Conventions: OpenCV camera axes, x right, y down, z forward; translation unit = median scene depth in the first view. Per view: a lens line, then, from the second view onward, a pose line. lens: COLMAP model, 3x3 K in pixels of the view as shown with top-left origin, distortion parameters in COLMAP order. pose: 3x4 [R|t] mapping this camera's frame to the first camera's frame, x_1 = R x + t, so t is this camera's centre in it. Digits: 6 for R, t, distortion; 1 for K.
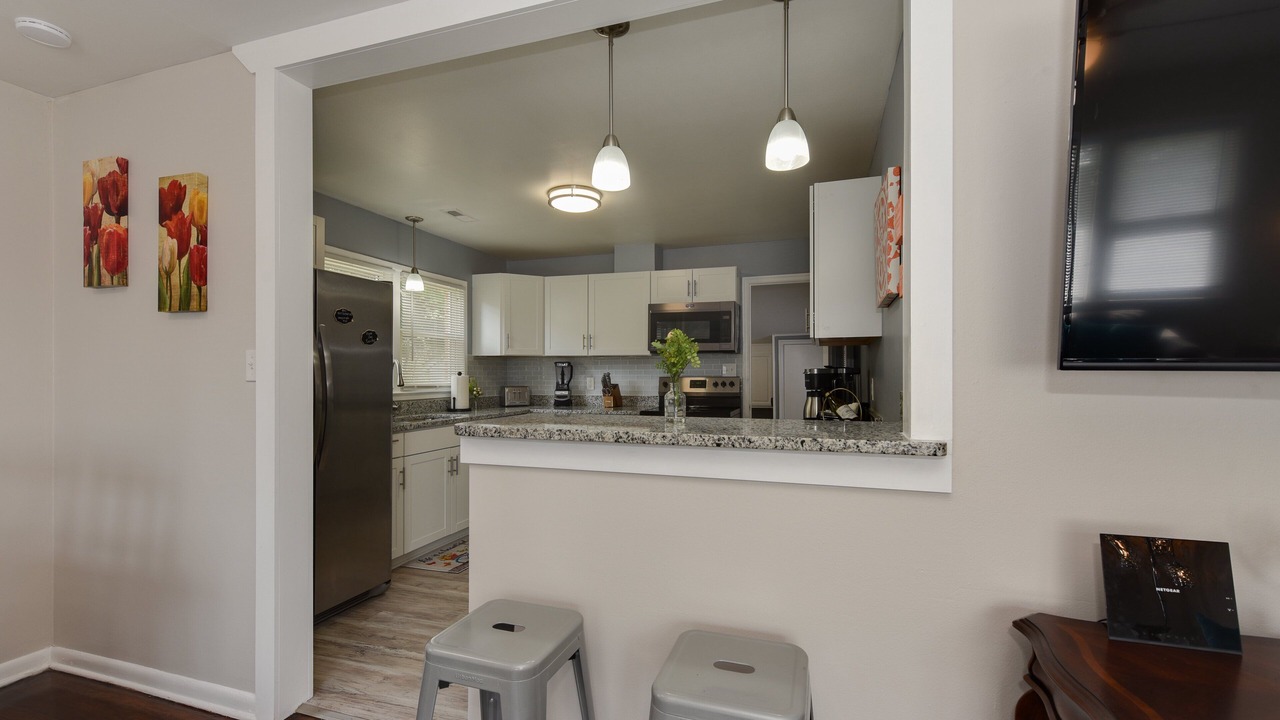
lens RADIAL K [[554.0, 0, 639.5], [0, 554.0, 376.6], [0, 0, 1]] dist [0.000282, -0.000074]
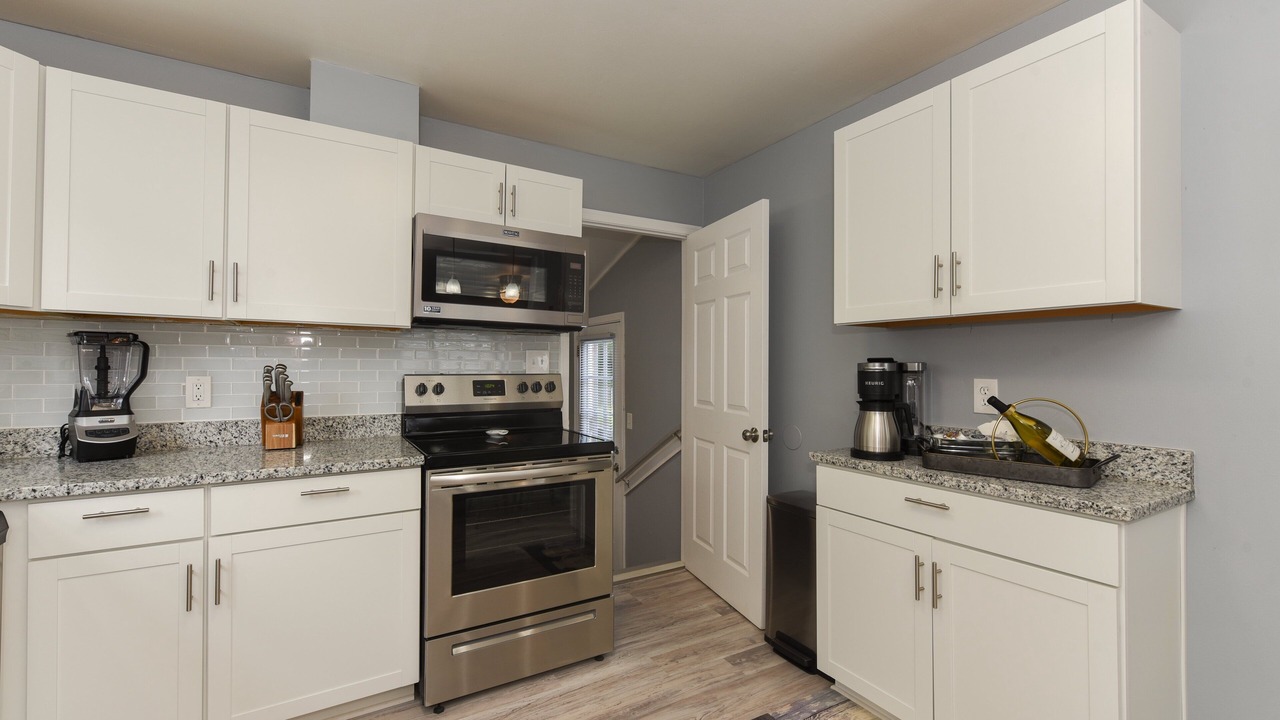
lens RADIAL K [[538.9, 0, 639.0], [0, 538.9, 361.2], [0, 0, 1]] dist [0.009136, -0.004493]
pose [[0.646454, 0.017135, 0.762760, -0.189281], [-0.002644, 0.999792, -0.020220, -0.002009], [-0.762948, 0.011054, 0.646365, 0.548923]]
